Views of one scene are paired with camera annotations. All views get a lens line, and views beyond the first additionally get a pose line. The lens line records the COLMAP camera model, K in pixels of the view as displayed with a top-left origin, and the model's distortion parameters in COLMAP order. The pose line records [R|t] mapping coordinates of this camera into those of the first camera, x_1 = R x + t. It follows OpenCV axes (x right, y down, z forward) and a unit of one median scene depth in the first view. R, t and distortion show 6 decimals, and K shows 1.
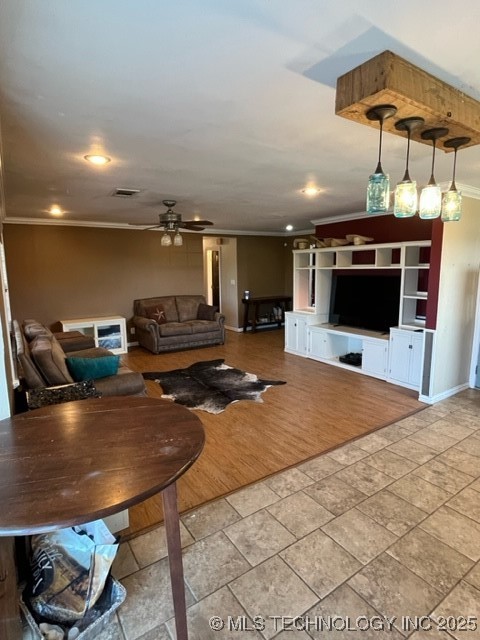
lens RADIAL K [[343.9, 0, 240.2], [0, 343.9, 316.3], [0, 0, 1]] dist [0.000047, 0.000260]
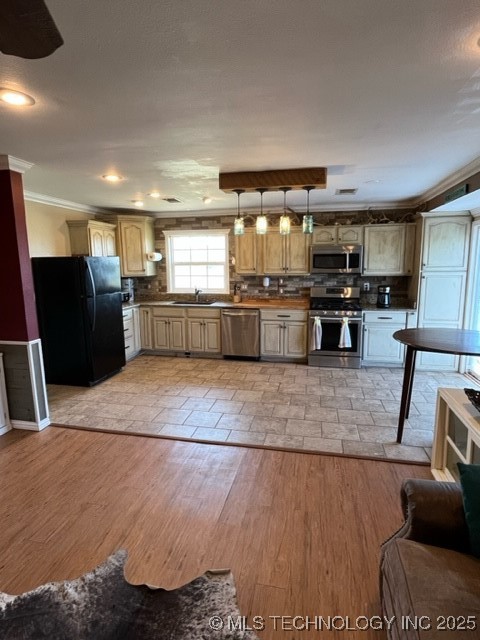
lens RADIAL K [[343.9, 0, 238.4], [0, 343.9, 319.6], [0, 0, 1]] dist [0.000047, 0.000260]
pose [[-0.687355, -0.105121, 0.718674, -0.564616], [0.121137, 0.959021, 0.256135, -0.247562], [-0.716148, 0.263114, -0.646454, 1.788372]]
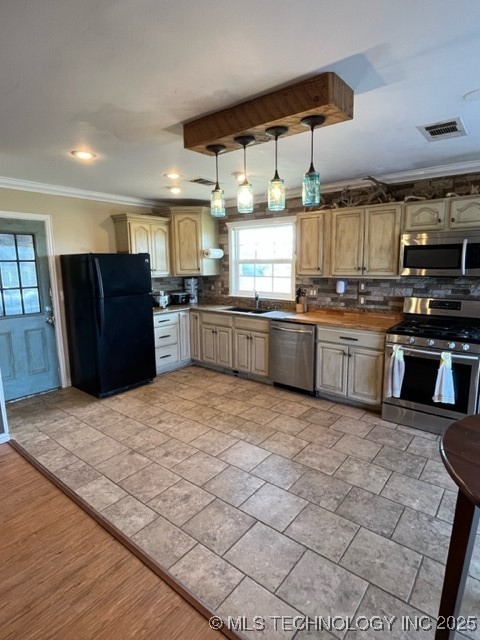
lens RADIAL K [[343.9, 0, 242.4], [0, 343.9, 317.6], [0, 0, 1]] dist [0.000047, 0.000260]
pose [[-0.293686, -0.139247, 0.945706, -0.447973], [0.152091, 0.969924, 0.190044, -0.120300], [-0.943725, 0.199646, -0.263674, 1.020316]]
